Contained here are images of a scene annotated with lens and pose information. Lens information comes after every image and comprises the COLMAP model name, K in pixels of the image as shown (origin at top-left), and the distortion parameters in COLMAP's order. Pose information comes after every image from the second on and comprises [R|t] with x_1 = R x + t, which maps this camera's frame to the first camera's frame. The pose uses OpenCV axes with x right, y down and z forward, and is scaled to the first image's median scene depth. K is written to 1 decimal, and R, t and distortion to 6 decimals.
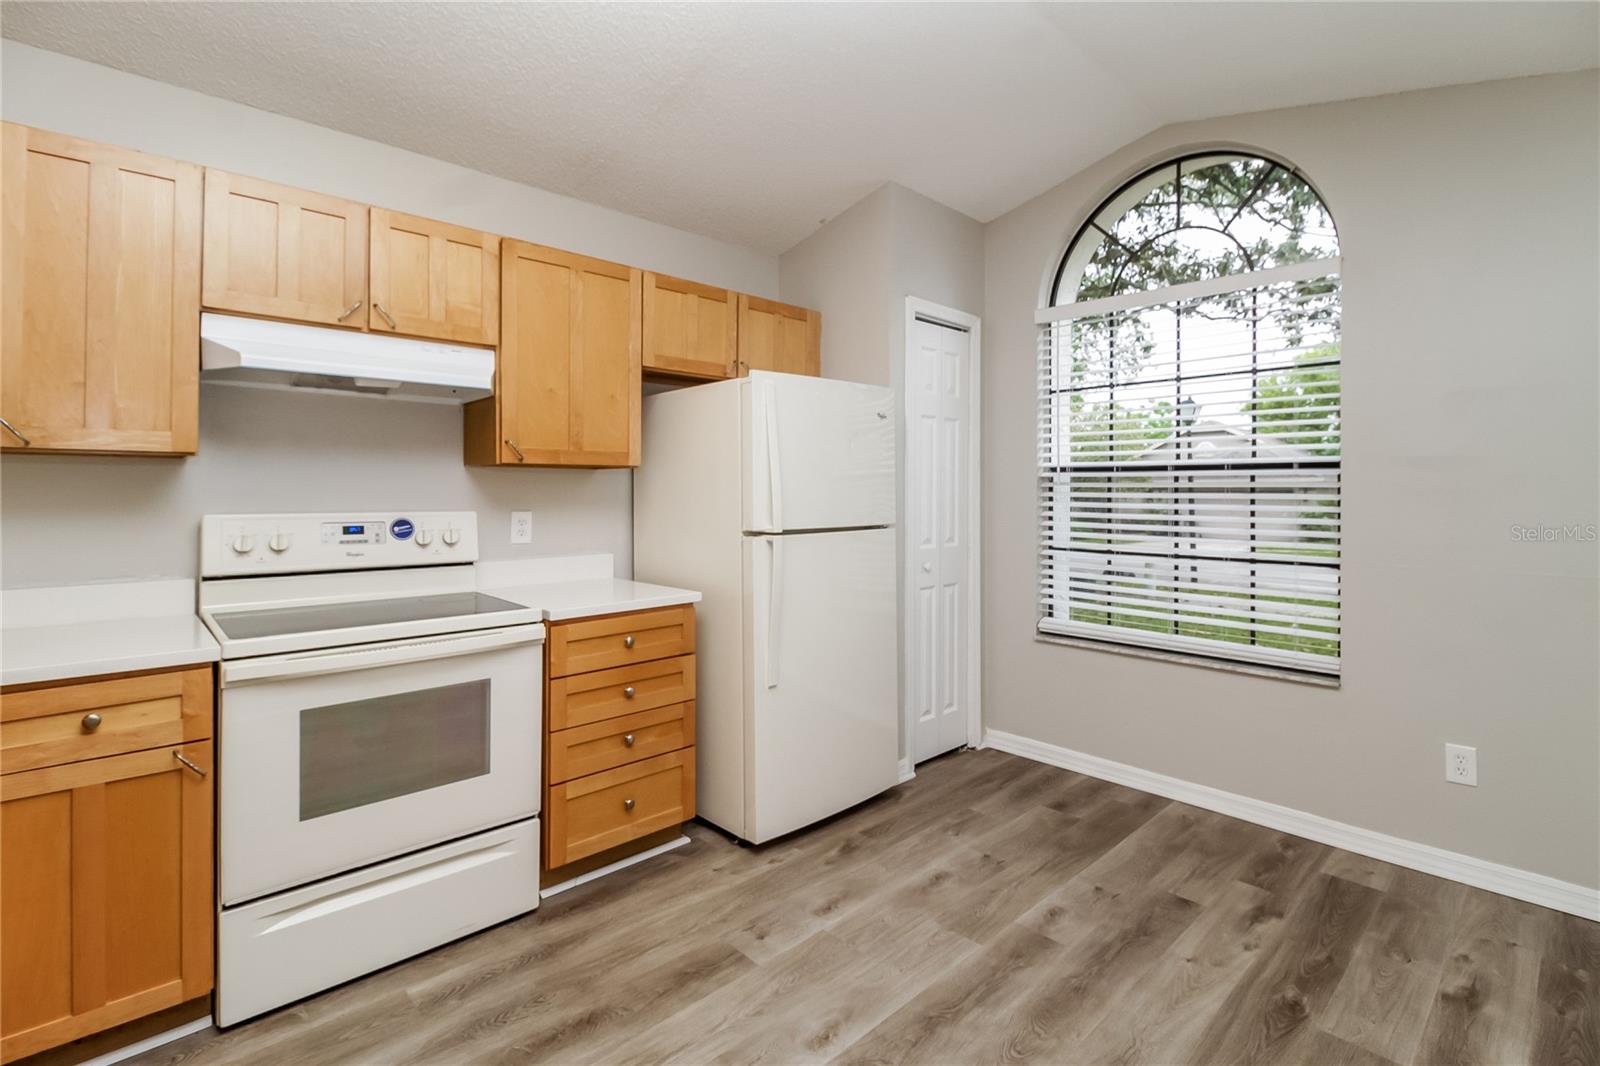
lens RADIAL K [[742.8, 0, 798.1], [0, 742.8, 485.8], [0, 0, 1]] dist [-0.000126, -0.001392]
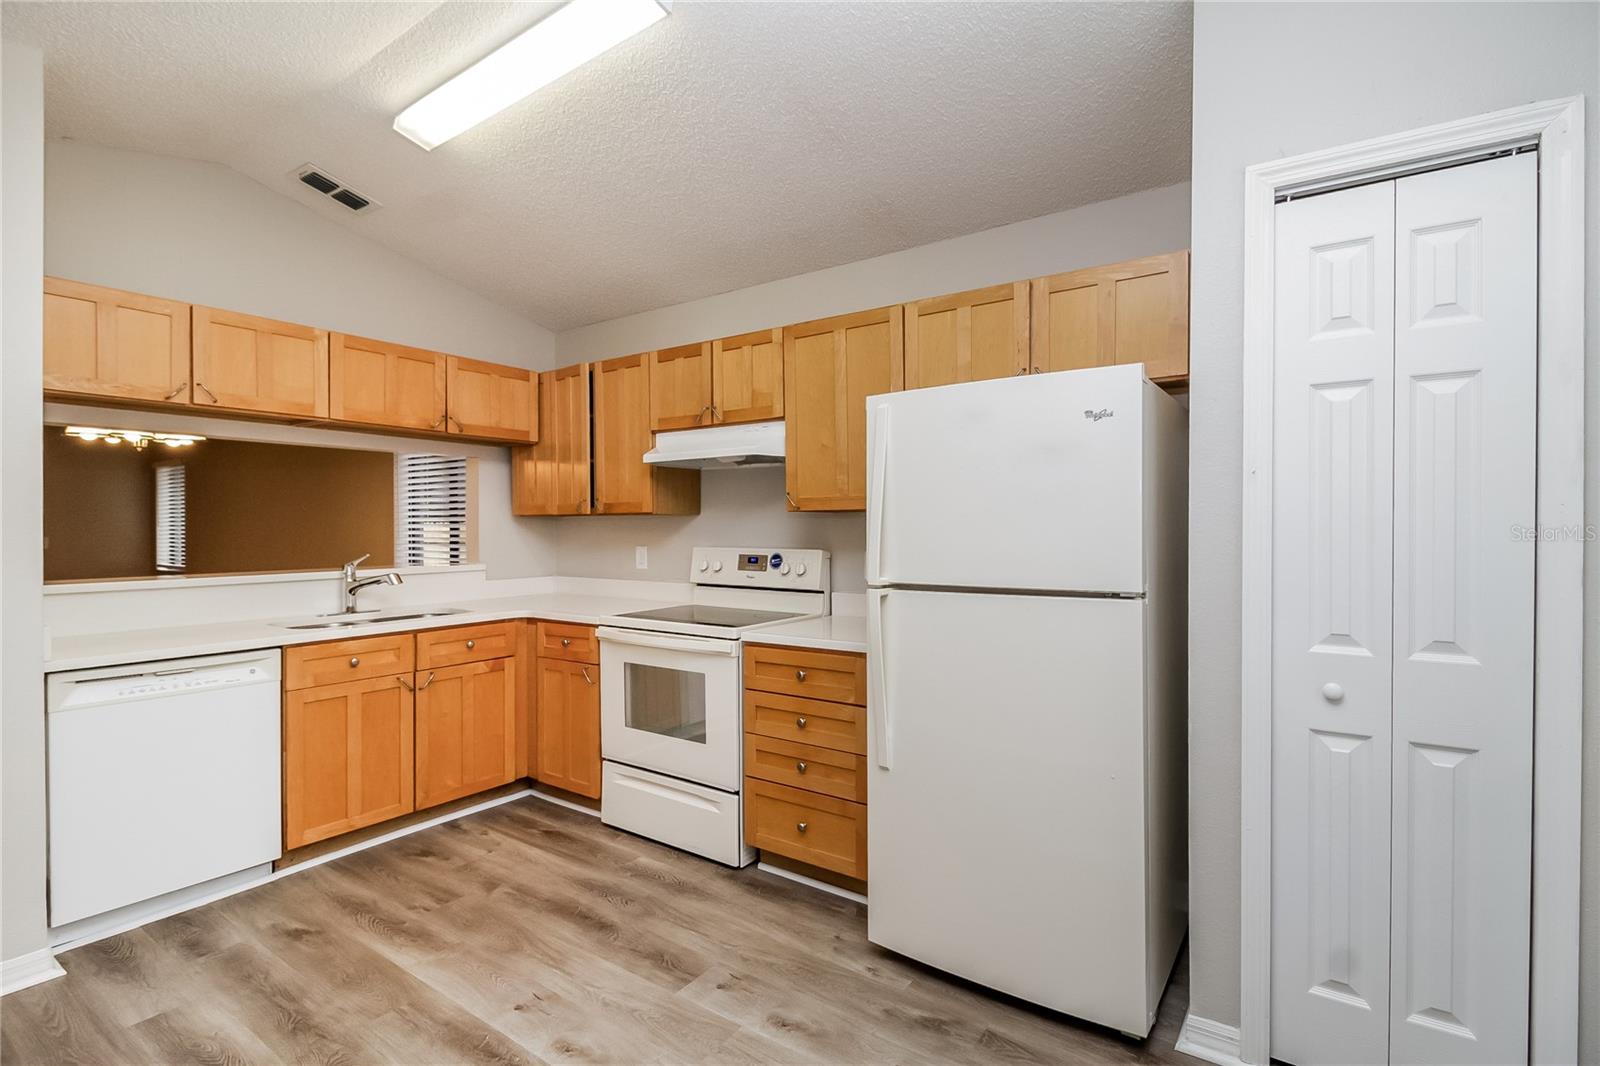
lens RADIAL K [[747.9, 0, 847.6], [0, 747.9, 535.7], [0, 0, 1]] dist [0.002108, -0.000508]
pose [[0.229394, 0.008556, -0.973296, 0.881814], [0.006753, 0.999923, 0.010382, -0.001832], [0.973310, -0.008954, 0.229319, 0.869581]]
